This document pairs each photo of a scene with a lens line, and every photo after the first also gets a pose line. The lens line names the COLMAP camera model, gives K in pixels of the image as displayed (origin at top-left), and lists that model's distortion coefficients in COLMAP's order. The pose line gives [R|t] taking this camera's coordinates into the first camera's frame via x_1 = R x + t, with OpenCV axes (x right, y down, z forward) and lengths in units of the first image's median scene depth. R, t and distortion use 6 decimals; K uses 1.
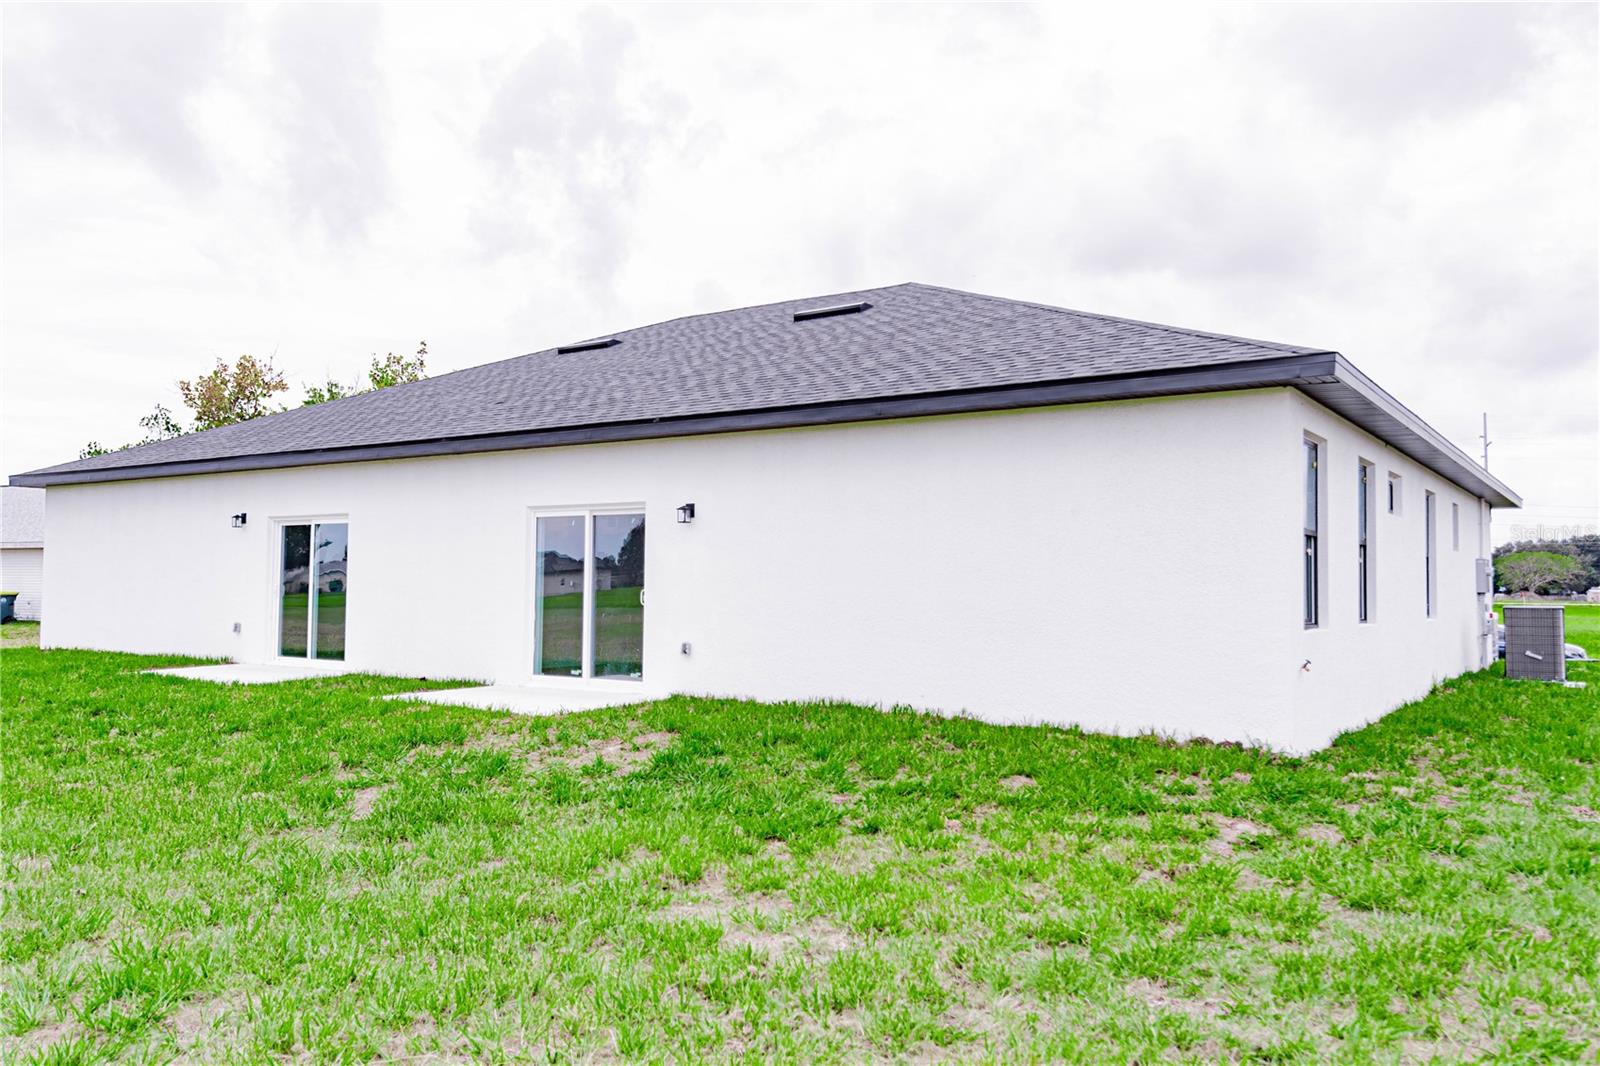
lens RADIAL K [[1206.7, 0, 800.0], [0, 1206.7, 533.0], [0, 0, 1]] dist [0.048716, -0.000199]
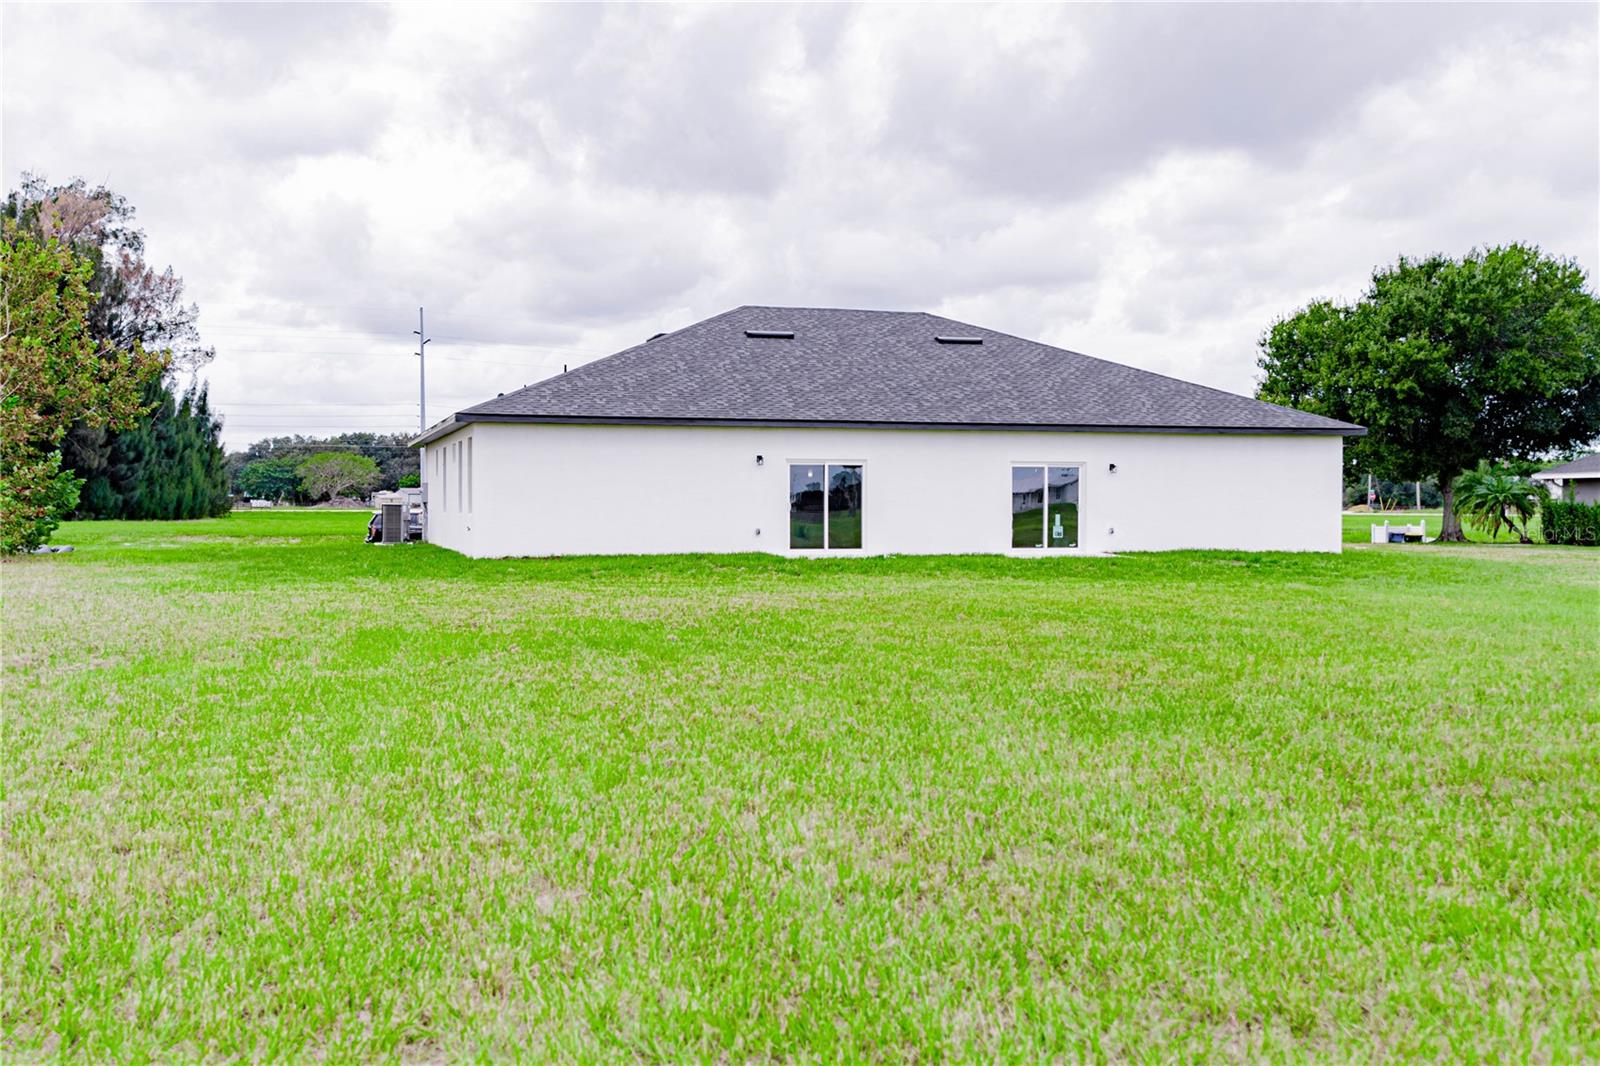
lens RADIAL K [[1638.4, 0, 776.7], [0, 1638.4, 531.0], [0, 0, 1]] dist [0.146654, -0.001072]
pose [[0.619175, -0.021856, 0.784949, -2.246194], [-0.032834, 0.998018, 0.053689, -0.035663], [-0.784566, -0.059016, 0.617230, -0.290354]]
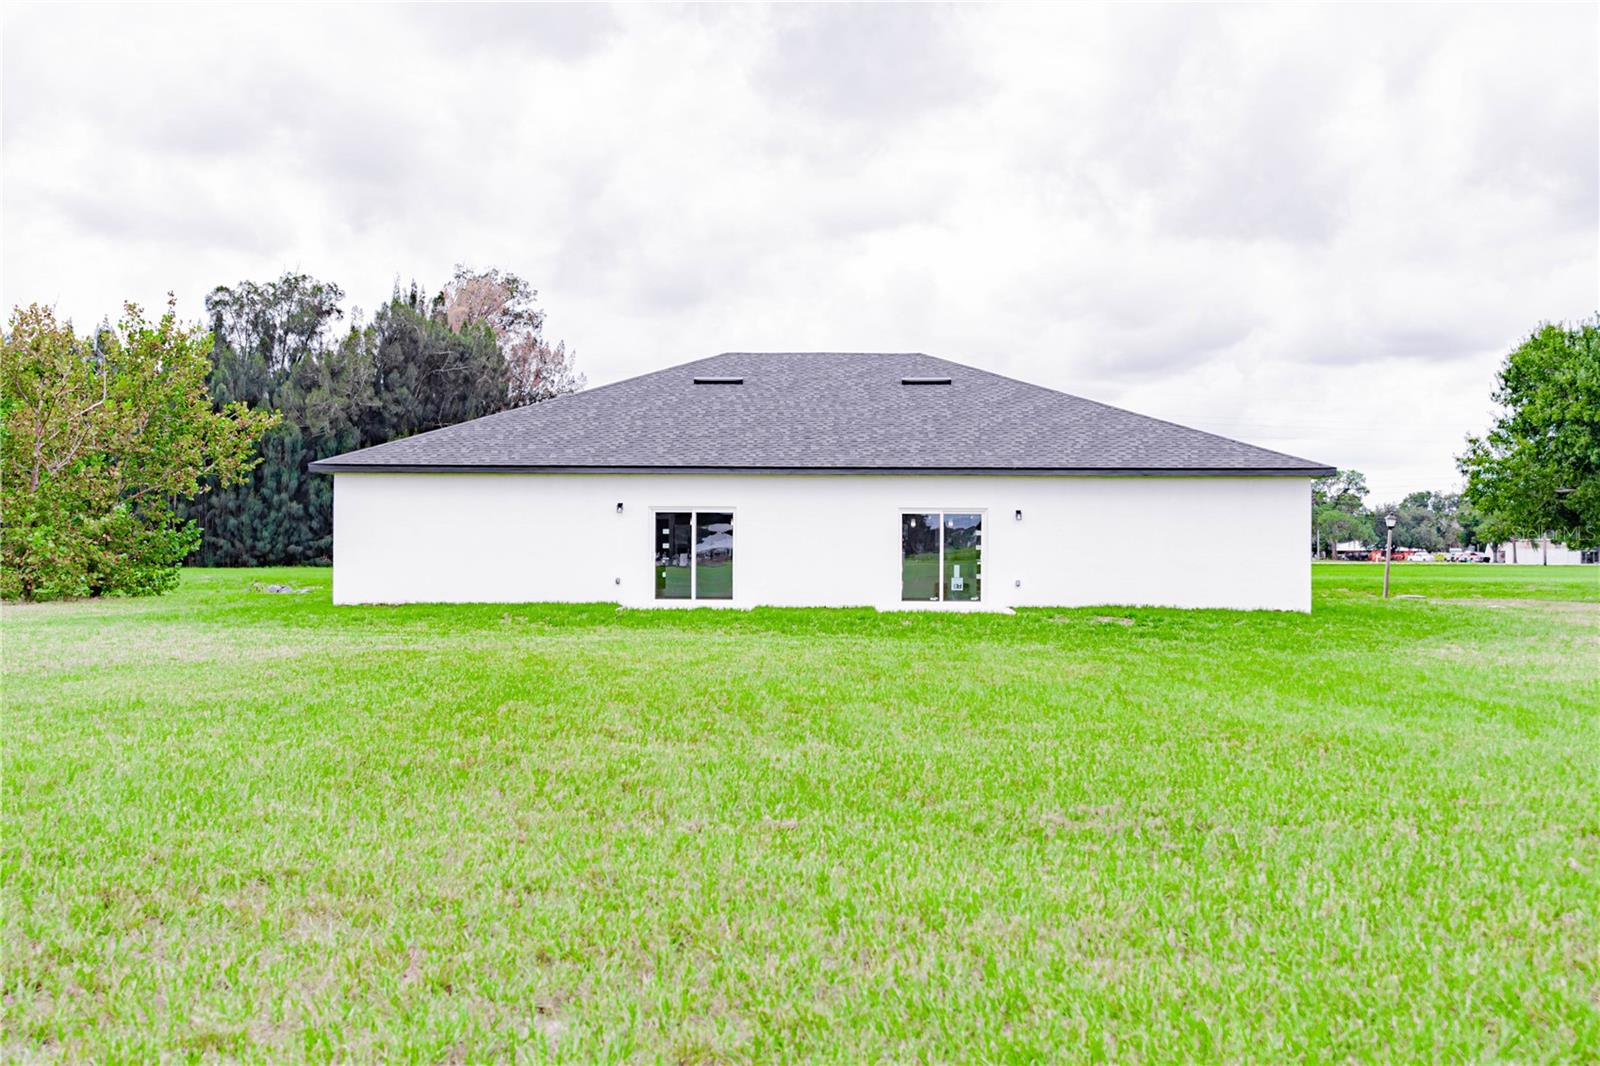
lens RADIAL K [[1622.0, 0, 800.0], [0, 1622.0, 533.0], [0, 0, 1]] dist [0.016308, -0.000426]
pose [[0.832144, 0.000078, 0.554559, -1.499680], [-0.020909, 0.999293, 0.031233, -0.050456], [-0.554165, -0.037586, 0.831558, -0.815048]]
